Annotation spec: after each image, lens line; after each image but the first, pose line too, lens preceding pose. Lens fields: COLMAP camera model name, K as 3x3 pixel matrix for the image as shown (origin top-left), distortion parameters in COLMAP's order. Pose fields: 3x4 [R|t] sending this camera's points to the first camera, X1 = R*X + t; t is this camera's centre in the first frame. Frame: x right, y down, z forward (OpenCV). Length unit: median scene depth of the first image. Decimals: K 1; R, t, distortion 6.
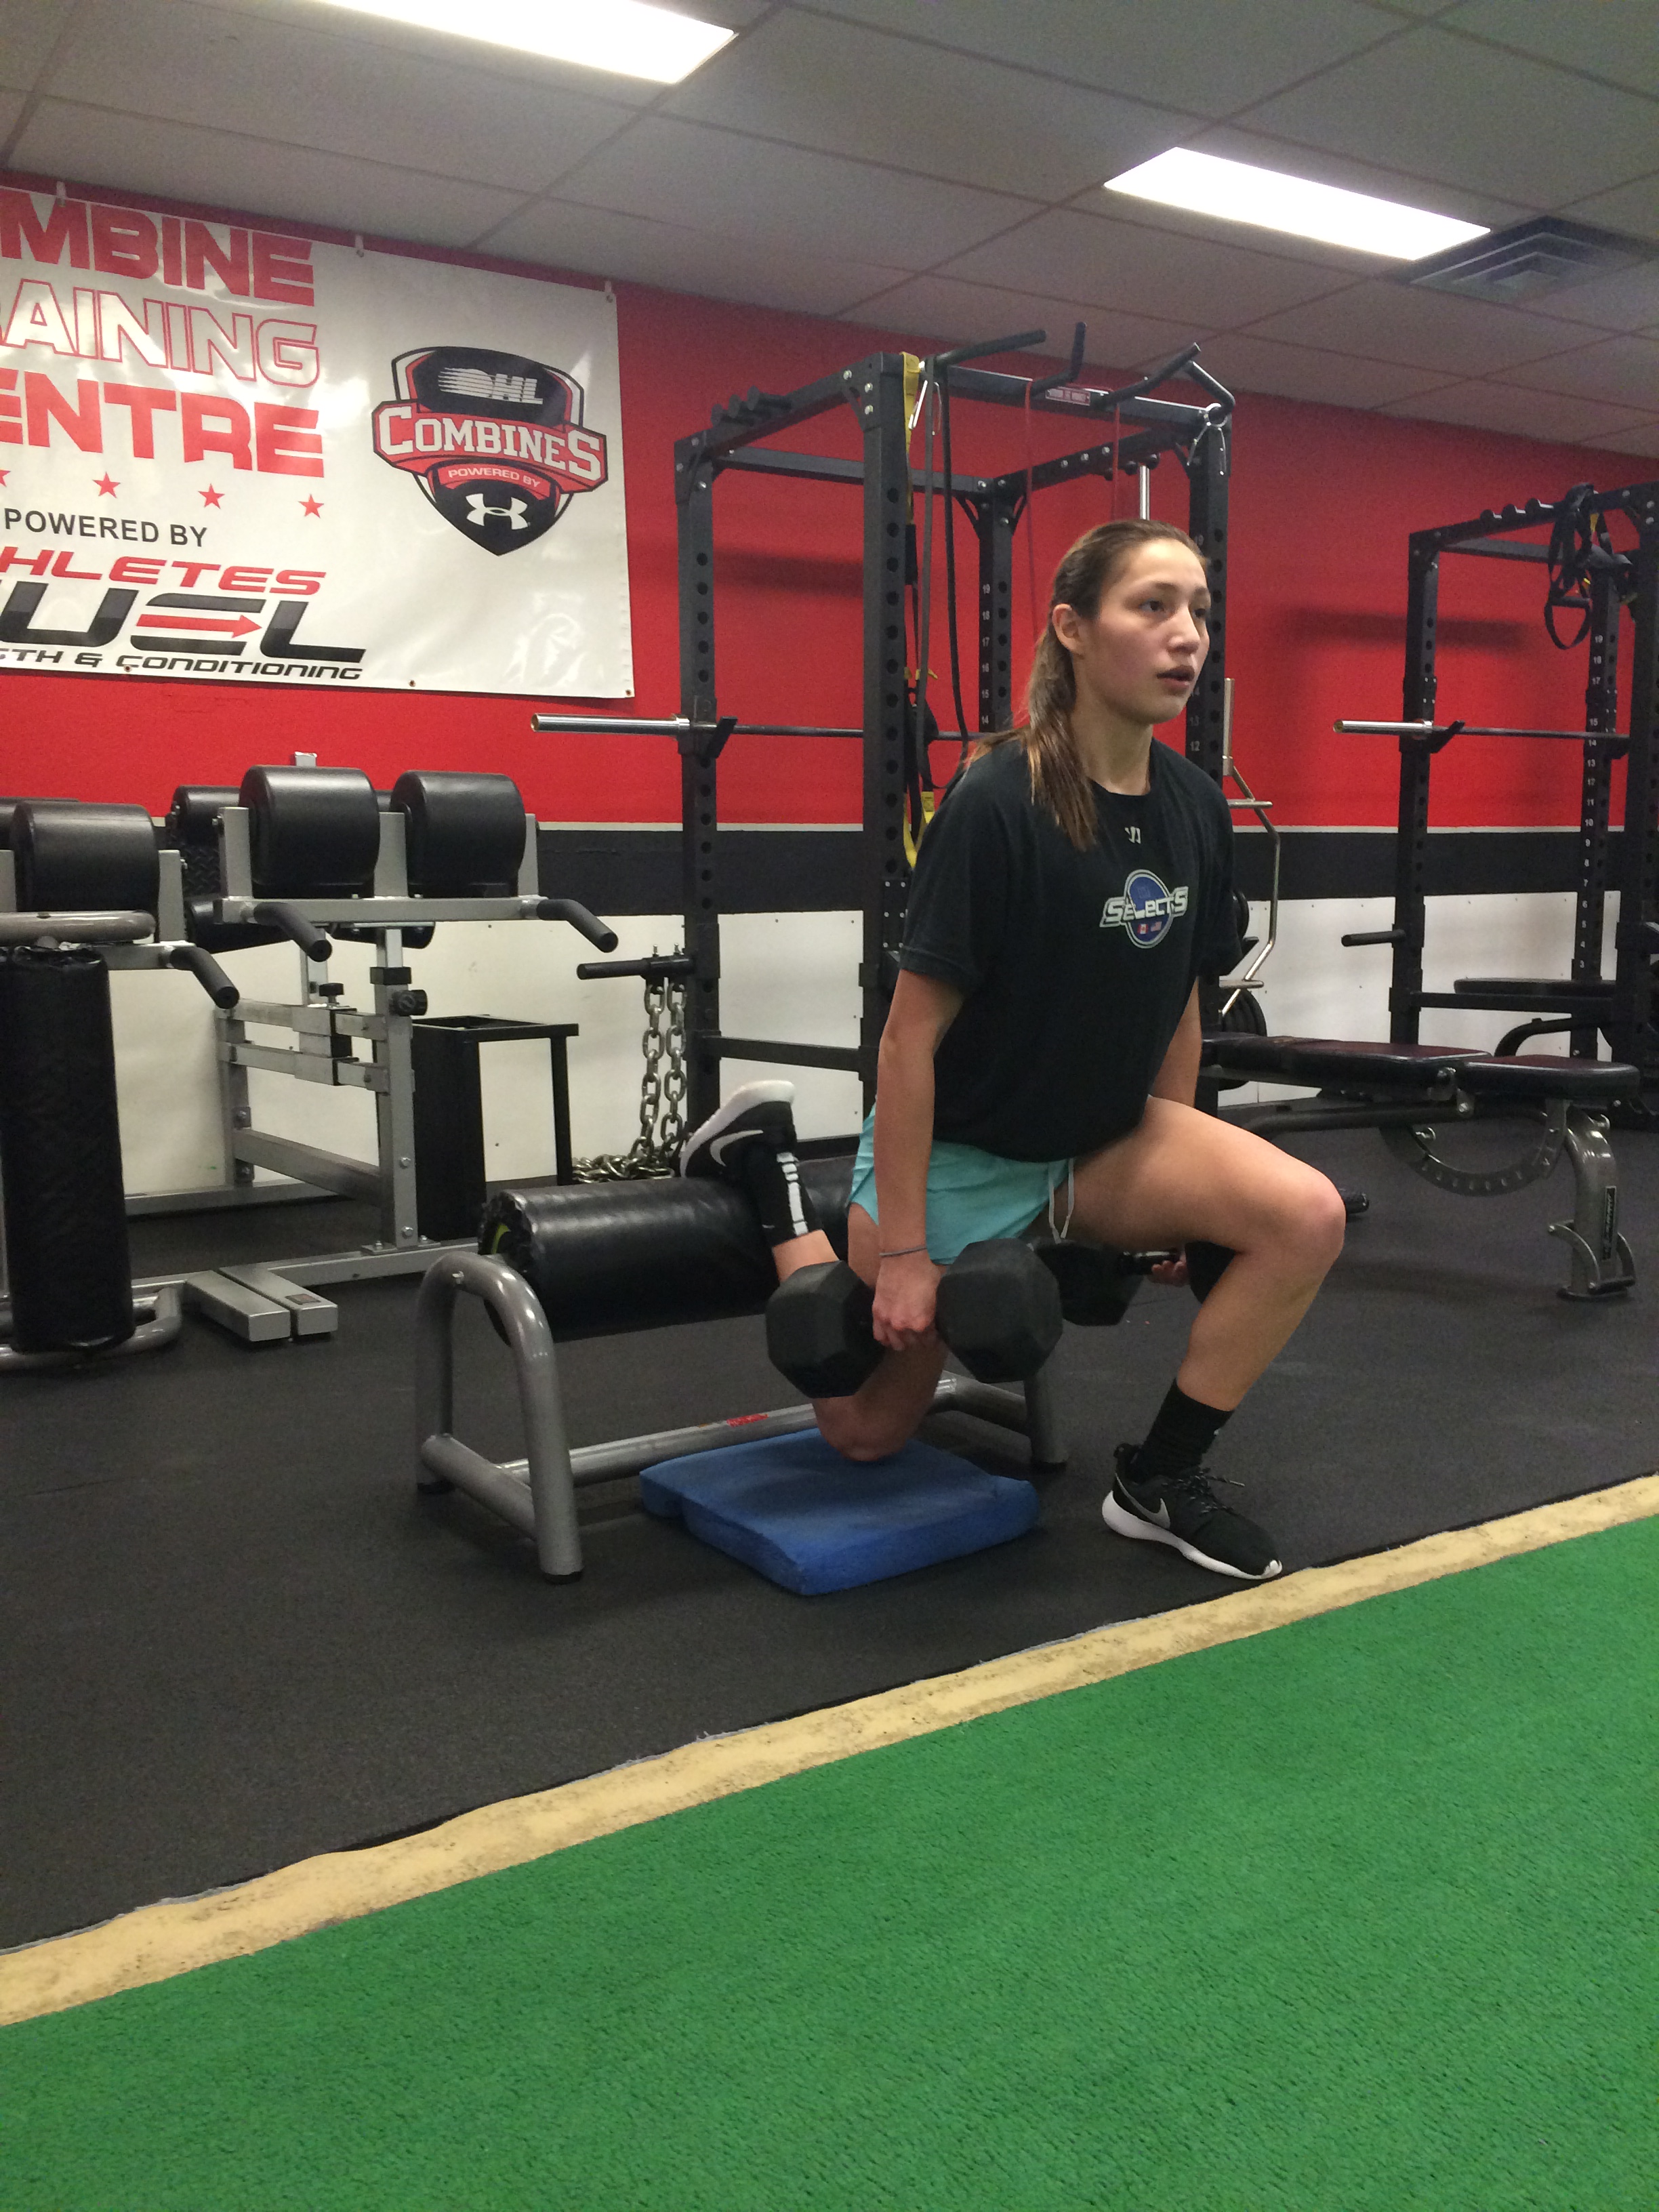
lens RADIAL K [[1873.5, 0, 810.8], [0, 1873.5, 1088.3], [0, 0, 1]] dist [0.088213, -0.111460]
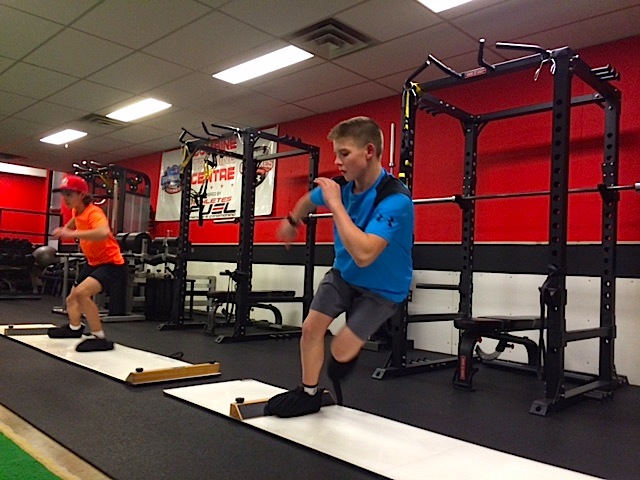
lens RADIAL K [[542.1, 0, 319.1], [0, 542.1, 239.2], [0, 0, 1]] dist [0.088213, -0.111460]
pose [[0.215683, -0.014449, -0.976357, 1.293720], [-0.131773, 0.990313, -0.043765, -0.123193], [0.967531, 0.138097, 0.211690, 0.949845]]
